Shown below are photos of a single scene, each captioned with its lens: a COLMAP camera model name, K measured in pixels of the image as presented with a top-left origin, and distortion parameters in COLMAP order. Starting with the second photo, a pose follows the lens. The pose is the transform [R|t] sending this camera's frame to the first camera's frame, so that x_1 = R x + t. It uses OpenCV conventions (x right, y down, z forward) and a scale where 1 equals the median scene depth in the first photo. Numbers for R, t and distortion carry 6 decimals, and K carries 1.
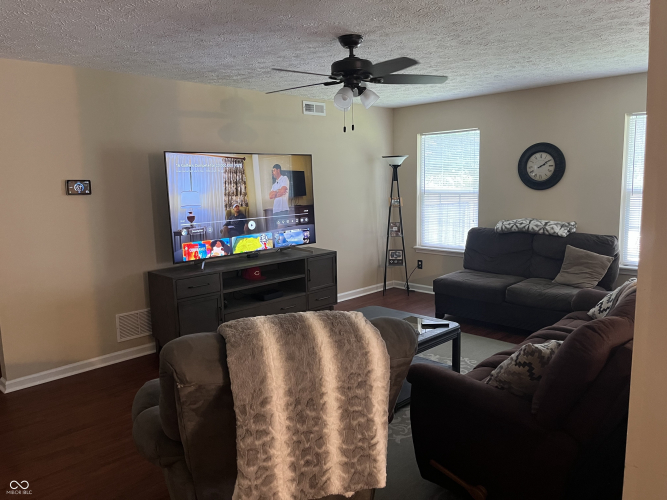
lens RADIAL K [[507.0, 0, 332.4], [0, 507.0, 251.1], [0, 0, 1]] dist [-0.011816, -0.006069]
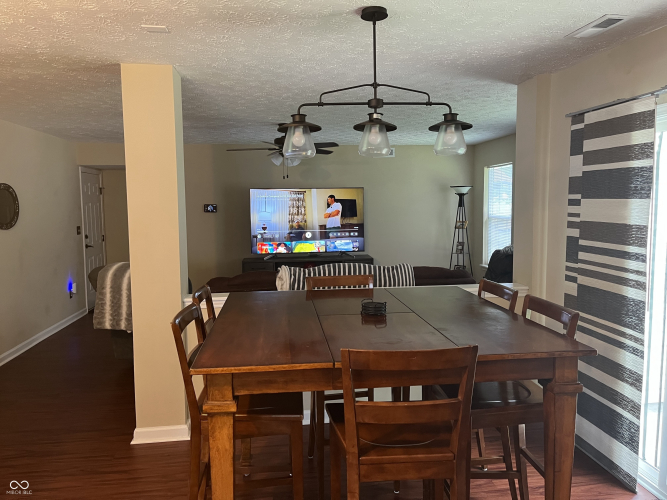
lens RADIAL K [[507.0, 0, 332.9], [0, 507.0, 248.5], [0, 0, 1]] dist [-0.011816, -0.006069]
pose [[0.775533, 0.069141, -0.627509, 0.825147], [-0.093980, 0.995553, -0.006456, -0.007616], [0.624272, 0.063980, 0.778583, -0.128756]]
